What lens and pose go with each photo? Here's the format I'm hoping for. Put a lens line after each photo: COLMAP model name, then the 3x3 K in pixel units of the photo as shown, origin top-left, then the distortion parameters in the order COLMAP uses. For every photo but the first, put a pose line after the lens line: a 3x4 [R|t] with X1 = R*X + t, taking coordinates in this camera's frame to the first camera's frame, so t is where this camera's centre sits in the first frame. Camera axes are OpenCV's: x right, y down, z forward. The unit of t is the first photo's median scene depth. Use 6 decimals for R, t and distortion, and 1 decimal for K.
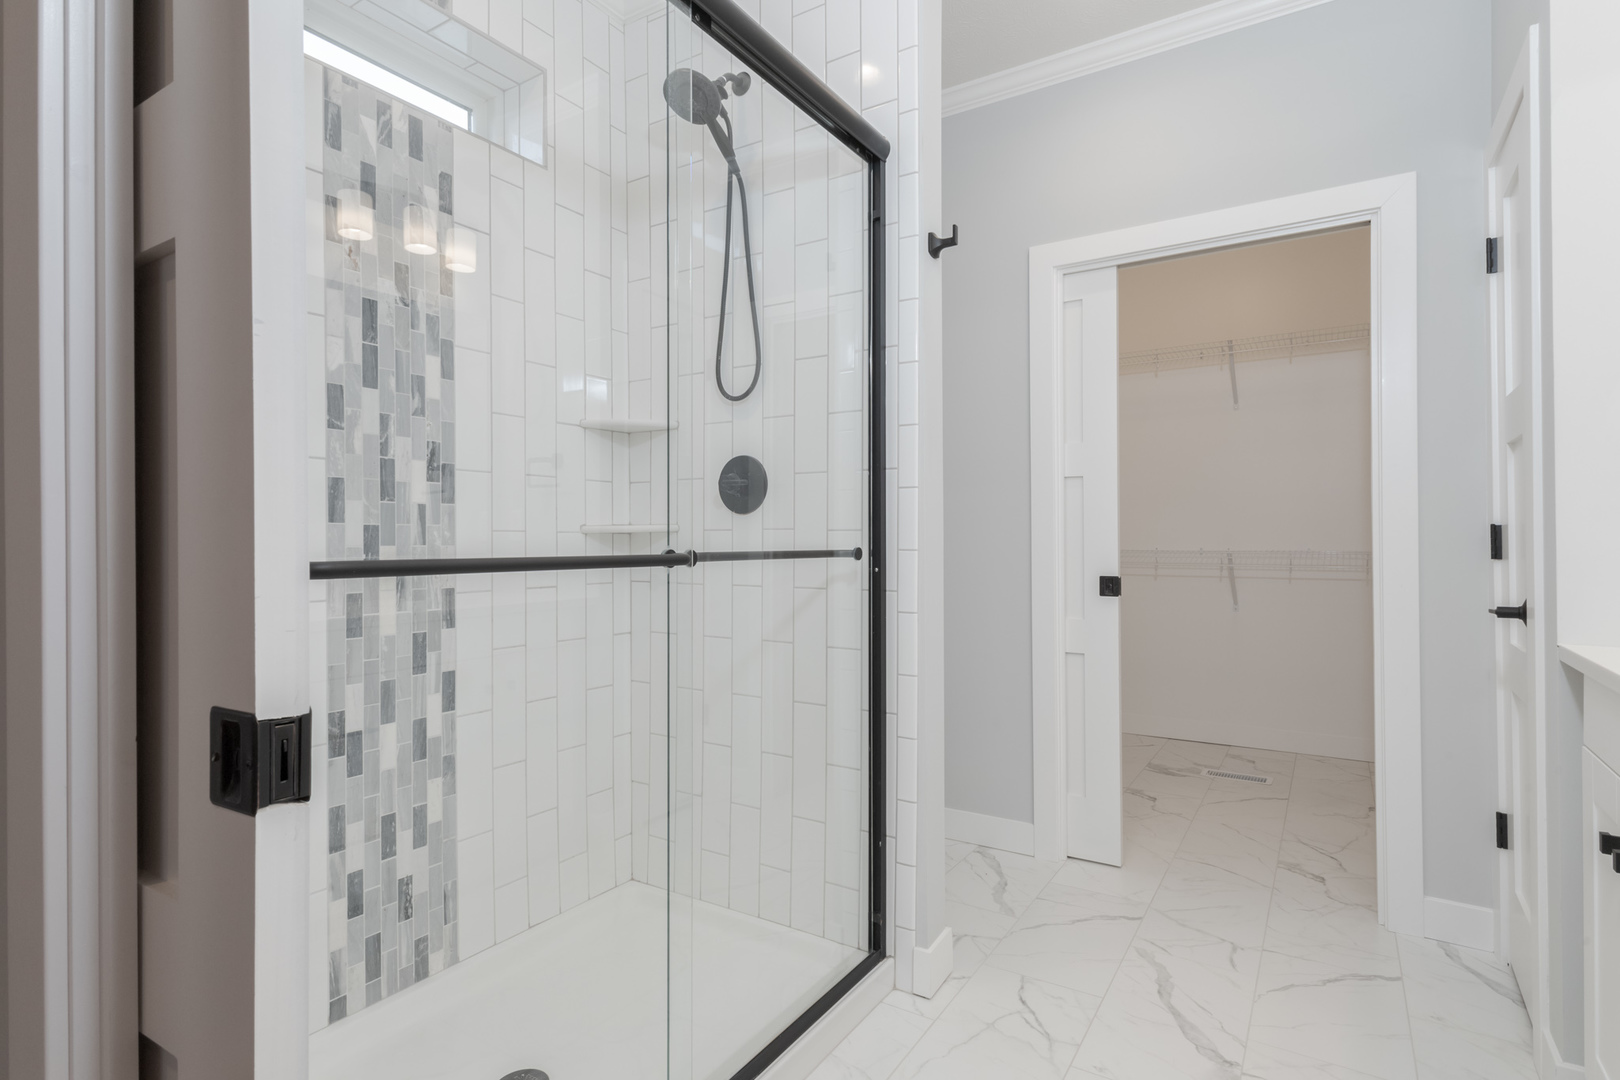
lens RADIAL K [[829.9, 0, 810.8], [0, 829.9, 535.4], [0, 0, 1]] dist [0.019082, -0.000301]
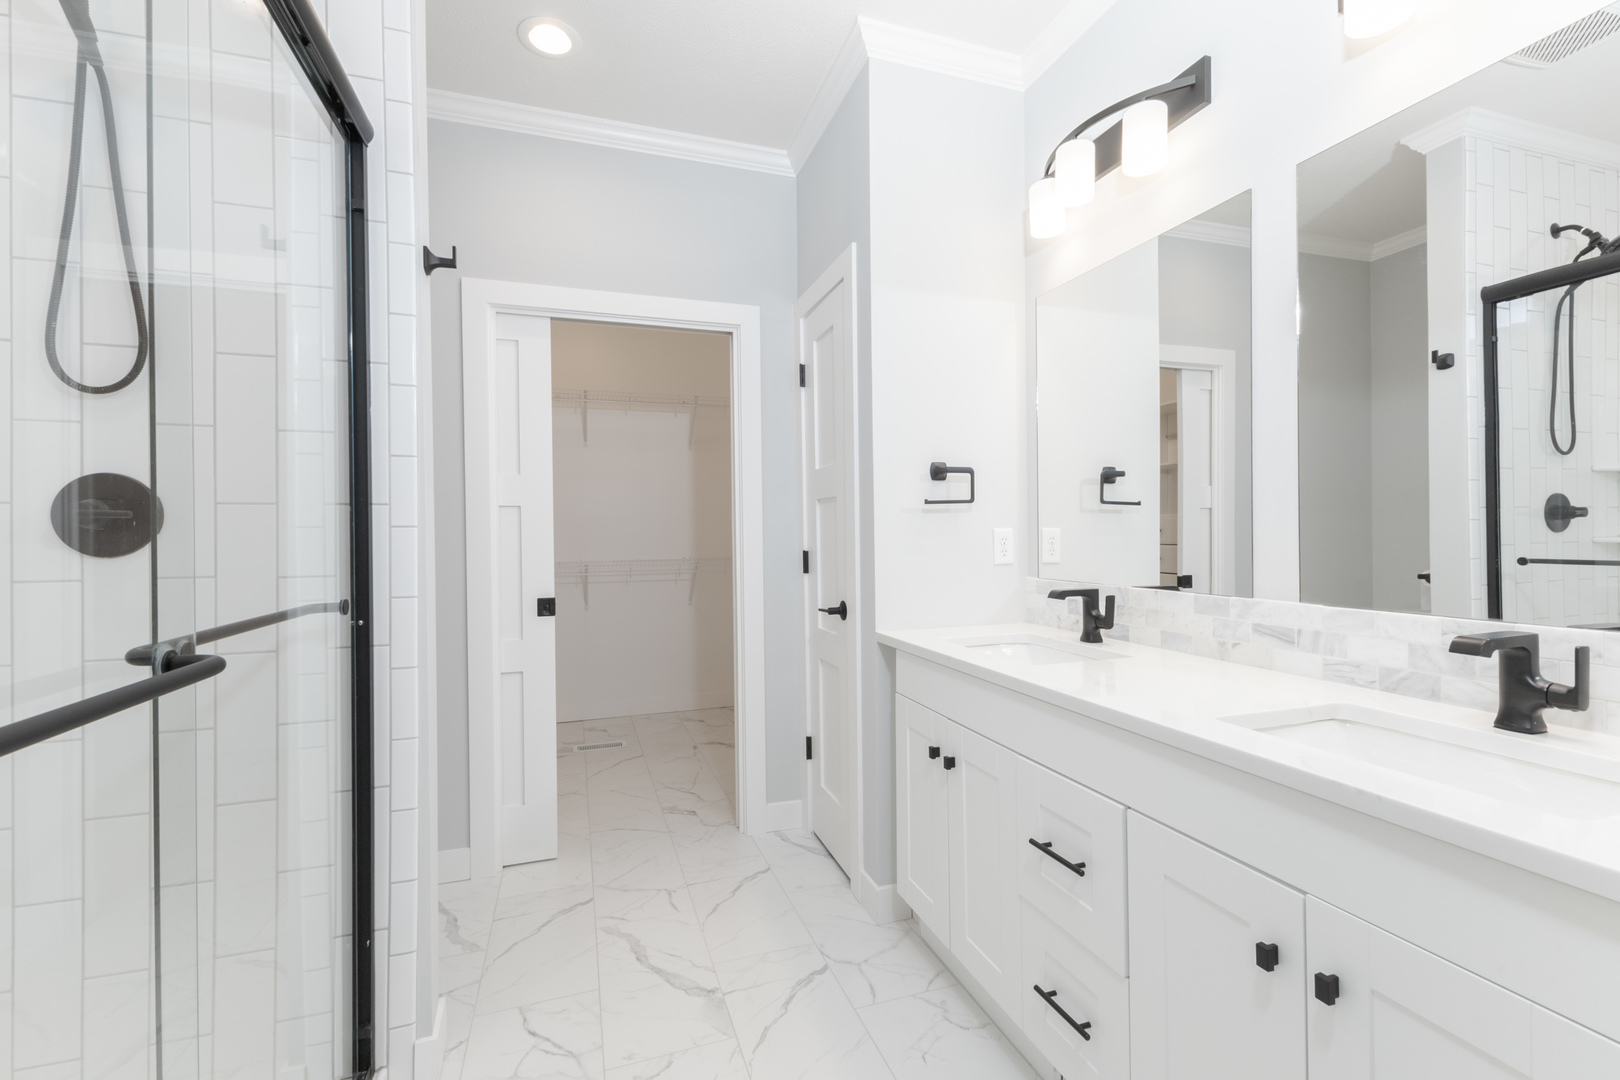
lens RADIAL K [[707.9, 0, 808.3], [0, 707.9, 533.9], [0, 0, 1]] dist [0.015468, 0.001305]
pose [[0.630771, -0.005637, 0.775948, -0.184145], [0.004778, 0.999983, 0.003381, -0.045955], [-0.775954, 0.001575, 0.630787, 0.169715]]
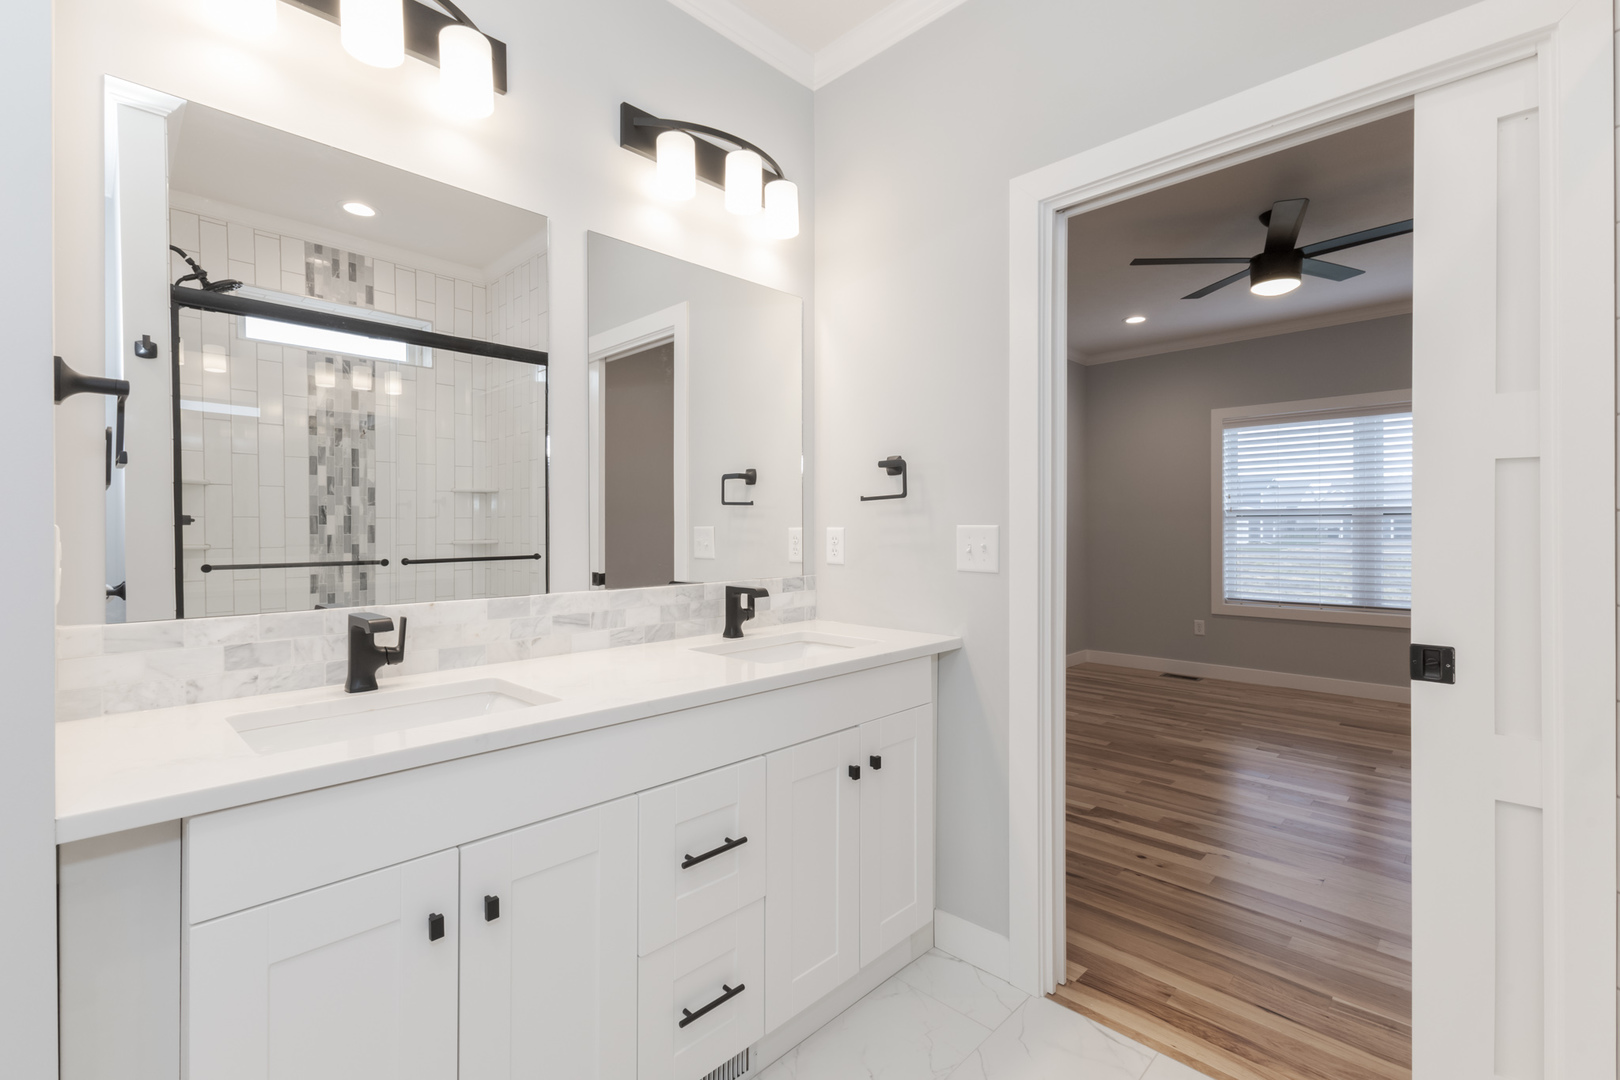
lens RADIAL K [[707.9, 0, 806.1], [0, 707.9, 537.2], [0, 0, 1]] dist [0.015468, 0.001305]
pose [[-0.976765, 0.003265, 0.214288, 0.226950], [0.004191, 0.999984, 0.003868, -0.039945], [-0.214272, 0.004676, -0.976763, 0.999608]]
